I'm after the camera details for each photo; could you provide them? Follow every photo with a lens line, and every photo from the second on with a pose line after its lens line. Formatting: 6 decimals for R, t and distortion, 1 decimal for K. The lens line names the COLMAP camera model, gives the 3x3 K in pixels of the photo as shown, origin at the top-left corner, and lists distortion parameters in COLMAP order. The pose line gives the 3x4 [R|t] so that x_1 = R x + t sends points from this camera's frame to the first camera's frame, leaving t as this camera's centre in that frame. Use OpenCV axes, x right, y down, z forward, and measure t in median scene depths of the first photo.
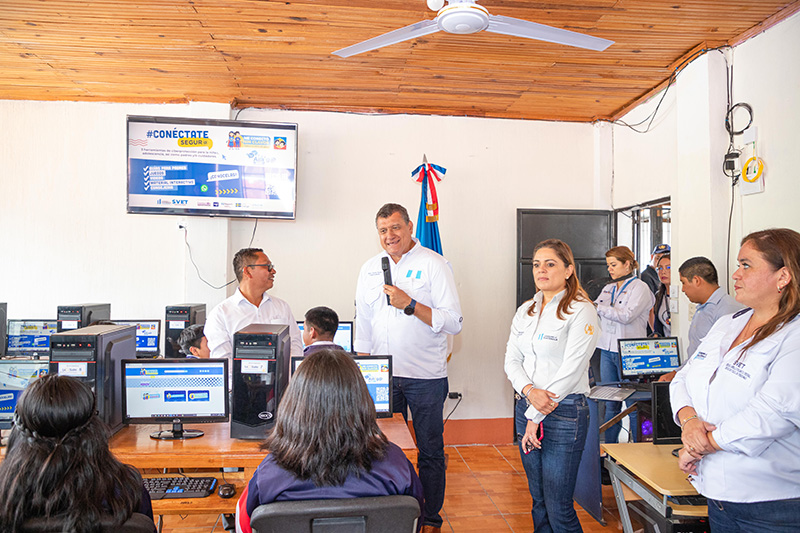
lens RADIAL K [[554.6, 0, 400.0], [0, 554.6, 266.5], [0, 0, 1]] dist [-0.068171, 0.037827]
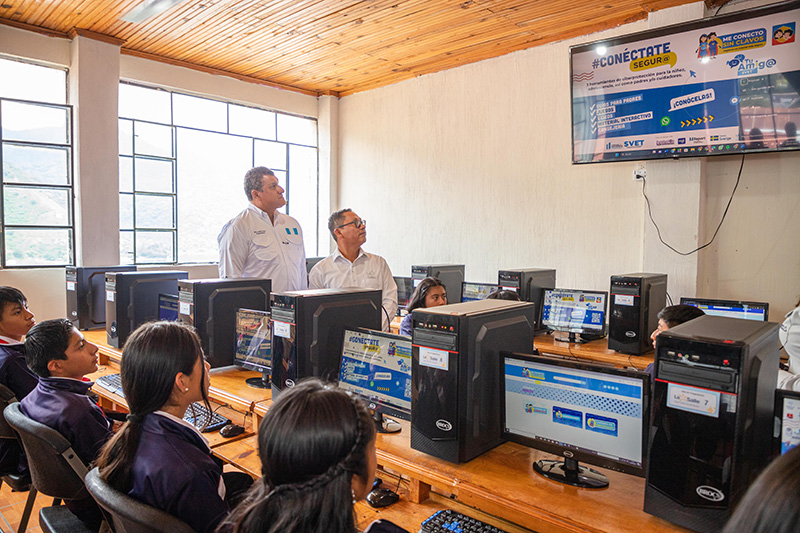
lens RADIAL K [[554.6, 0, 400.0], [0, 554.6, 266.5], [0, 0, 1]] dist [-0.068171, 0.037827]
pose [[0.660188, 0.035254, -0.750273, -0.030581], [0.012729, 0.998229, 0.058106, 0.008531], [0.750993, -0.047911, 0.658570, 0.235489]]
